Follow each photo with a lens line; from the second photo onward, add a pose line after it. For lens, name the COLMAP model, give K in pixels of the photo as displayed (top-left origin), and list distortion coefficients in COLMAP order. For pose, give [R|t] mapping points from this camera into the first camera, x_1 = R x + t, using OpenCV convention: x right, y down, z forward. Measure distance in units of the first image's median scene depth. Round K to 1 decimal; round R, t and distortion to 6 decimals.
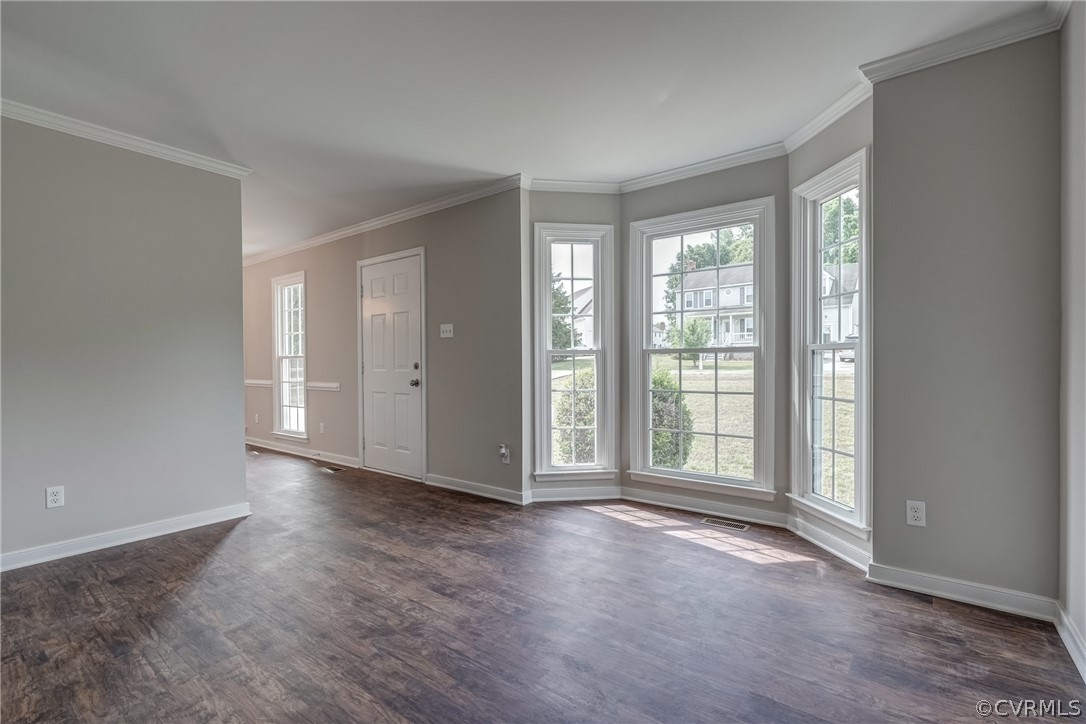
lens RADIAL K [[493.6, 0, 543.0], [0, 493.6, 362.0], [0, 0, 1]] dist [-0.000270, -0.000088]
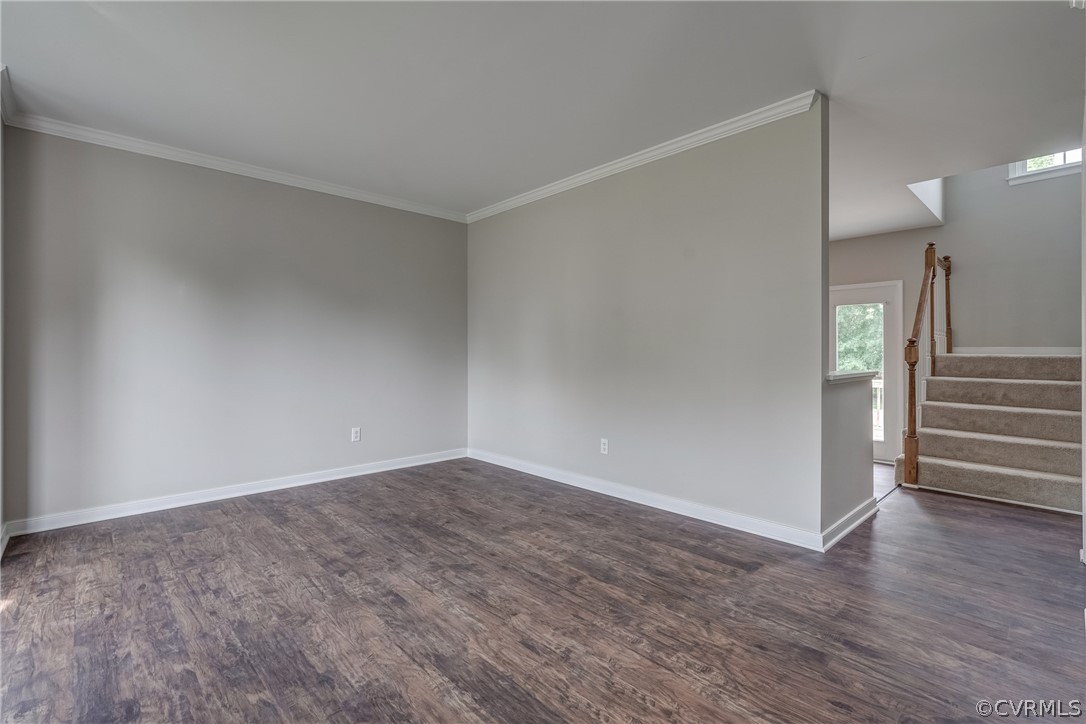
lens RADIAL K [[493.6, 0, 543.0], [0, 493.6, 362.0], [0, 0, 1]] dist [-0.000270, -0.000088]
pose [[-0.986851, 0.005099, 0.161553, -0.677336], [0.007384, 0.999881, 0.013549, 0.011789], [-0.161464, 0.014563, -0.986771, 2.009457]]
